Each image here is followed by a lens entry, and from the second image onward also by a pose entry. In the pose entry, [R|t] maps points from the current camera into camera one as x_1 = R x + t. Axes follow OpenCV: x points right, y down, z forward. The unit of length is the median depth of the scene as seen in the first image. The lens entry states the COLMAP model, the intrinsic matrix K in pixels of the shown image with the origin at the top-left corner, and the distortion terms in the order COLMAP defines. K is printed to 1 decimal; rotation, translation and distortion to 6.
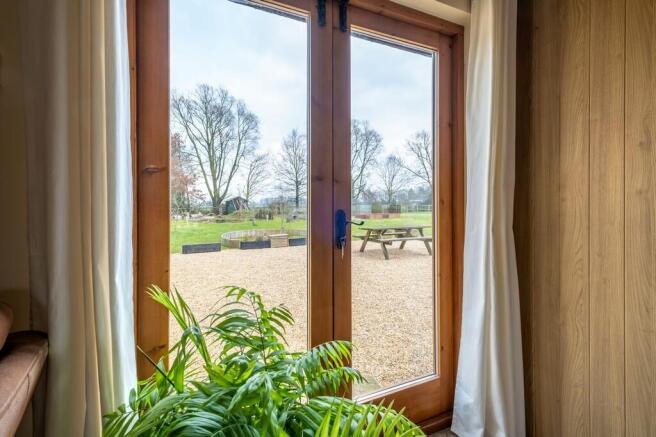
lens RADIAL K [[299.4, 0, 329.7], [0, 299.4, 204.3], [0, 0, 1]] dist [0.003688, 0.000265]
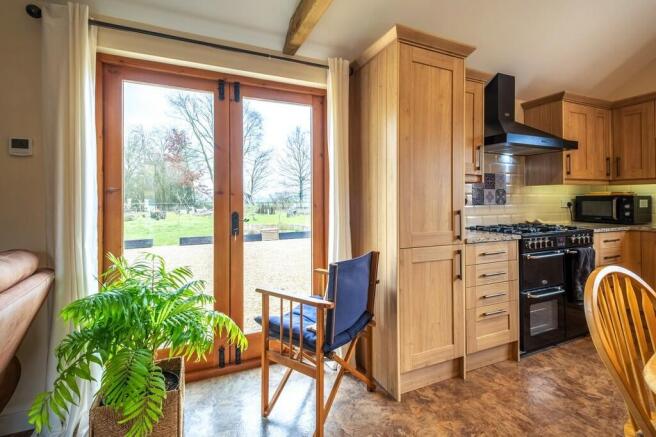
lens RADIAL K [[298.2, 0, 328.7], [0, 298.2, 198.4], [0, 0, 1]] dist [0.007990, -0.000111]
pose [[0.999682, 0.006189, -0.024444, 0.021896], [-0.006270, 0.999975, -0.003250, -0.001975], [0.024424, 0.003402, 0.999696, -0.022474]]
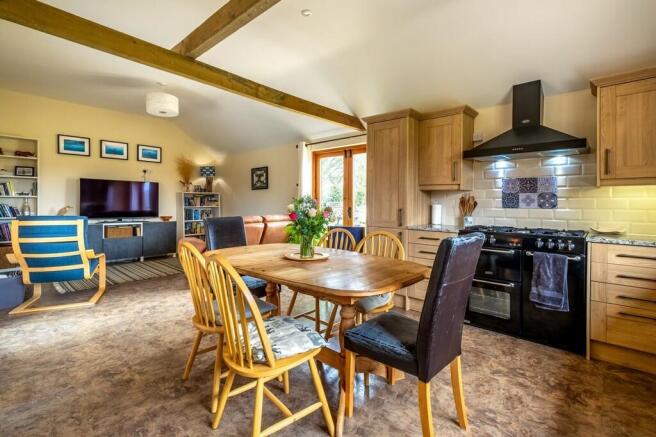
lens RADIAL K [[299.4, 0, 329.7], [0, 299.4, 204.3], [0, 0, 1]] dist [0.003688, 0.000265]
pose [[0.396400, 0.019138, -0.917879, 0.121343], [-0.009067, 0.999816, 0.016930, -0.002853], [0.918033, 0.001611, 0.396500, -0.024270]]
